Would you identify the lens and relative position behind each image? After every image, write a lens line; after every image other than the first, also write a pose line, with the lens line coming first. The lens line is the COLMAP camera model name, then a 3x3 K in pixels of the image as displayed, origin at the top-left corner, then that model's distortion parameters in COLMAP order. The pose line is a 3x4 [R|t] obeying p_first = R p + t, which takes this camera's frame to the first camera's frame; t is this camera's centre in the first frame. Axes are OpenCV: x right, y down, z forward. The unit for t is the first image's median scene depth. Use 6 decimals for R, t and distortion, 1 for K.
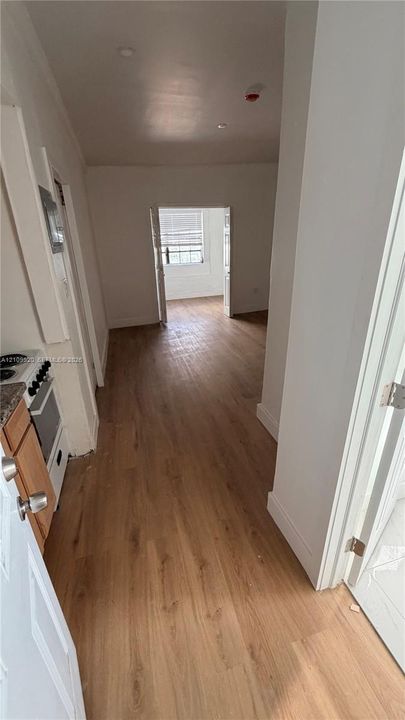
lens RADIAL K [[292.4, 0, 200.3], [0, 292.4, 359.1], [0, 0, 1]] dist [0.002119, -0.000449]
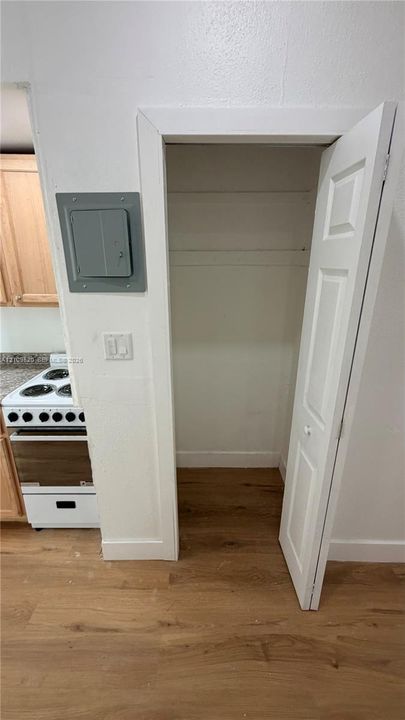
lens RADIAL K [[292.4, 0, 203.0], [0, 292.4, 357.5], [0, 0, 1]] dist [0.002119, -0.000449]
pose [[-0.252678, 0.346762, -0.903277, 0.062417], [-0.374344, 0.825830, 0.421748, -0.562082], [0.892200, 0.444703, -0.078861, 1.231871]]
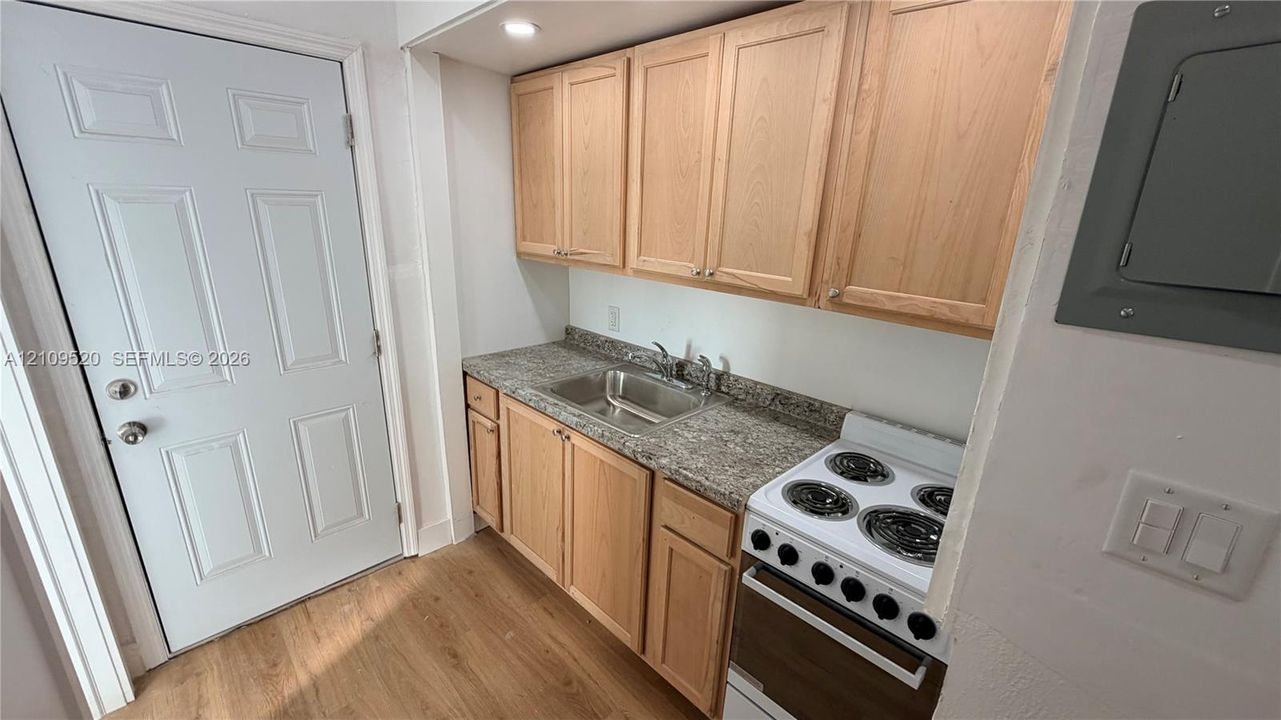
lens RADIAL K [[520.3, 0, 629.9], [0, 520.3, 361.4], [0, 0, 1]] dist [0.002119, -0.000449]
pose [[-0.872471, 0.163205, -0.460607, -0.050641], [-0.183799, 0.763769, 0.618769, -0.458983], [0.452783, 0.624517, -0.636369, 0.991795]]
